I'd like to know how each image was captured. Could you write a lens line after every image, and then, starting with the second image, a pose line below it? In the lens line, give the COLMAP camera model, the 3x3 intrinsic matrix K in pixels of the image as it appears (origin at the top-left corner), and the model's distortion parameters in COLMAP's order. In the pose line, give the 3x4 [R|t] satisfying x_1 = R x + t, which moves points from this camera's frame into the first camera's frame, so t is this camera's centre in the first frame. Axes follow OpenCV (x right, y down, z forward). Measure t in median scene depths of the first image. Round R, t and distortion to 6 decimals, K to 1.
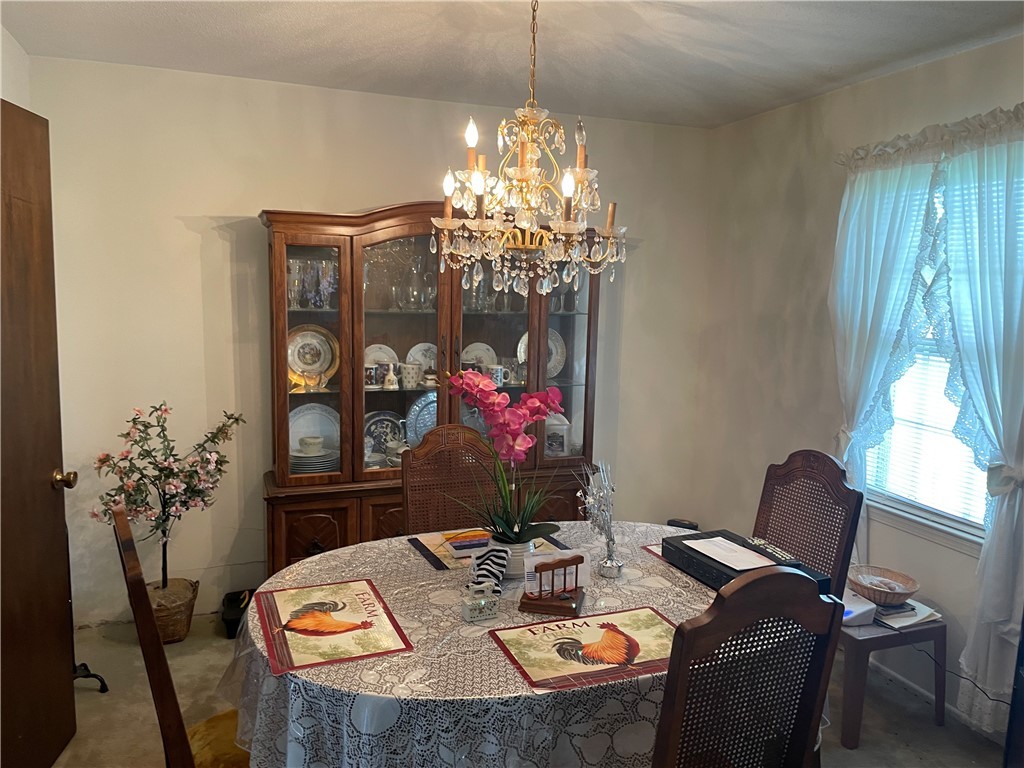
lens RADIAL K [[784.7, 0, 514.3], [0, 784.7, 384.2], [0, 0, 1]] dist [0.073199, -0.099567]
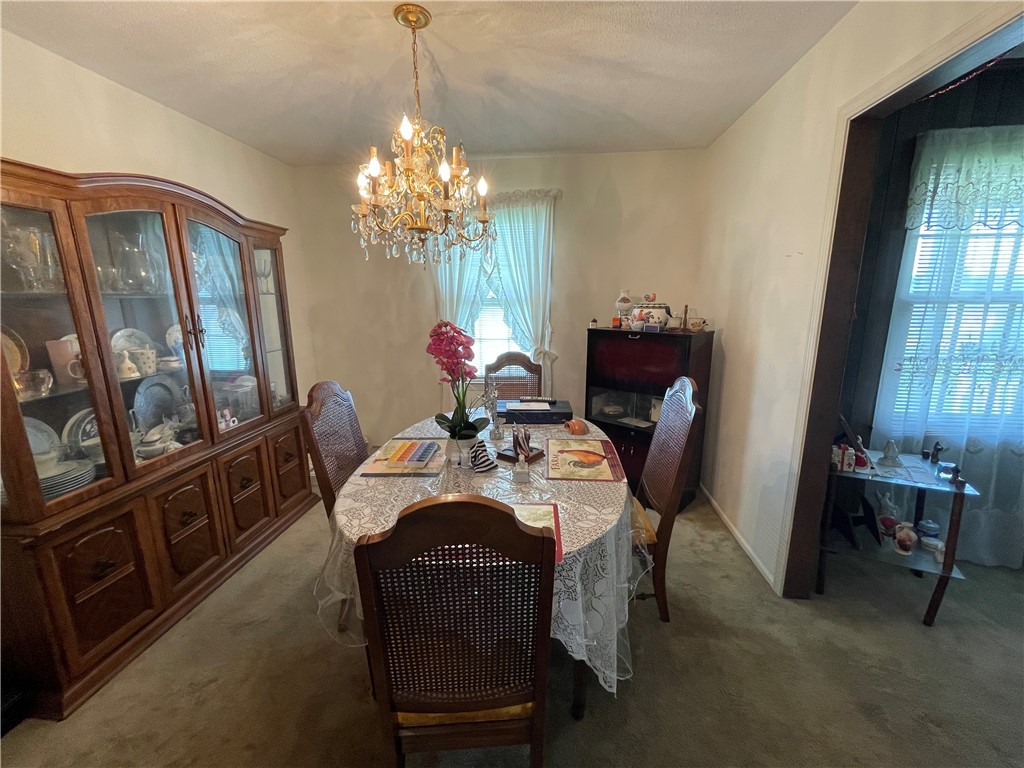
lens RADIAL K [[416.8, 0, 515.5], [0, 416.8, 386.8], [0, 0, 1]] dist [-0.002455, 0.000252]
pose [[0.424747, -0.217792, 0.878724, -0.459565], [0.128900, 0.975291, 0.179420, -0.014942], [-0.896089, 0.037060, 0.442325, 0.416095]]
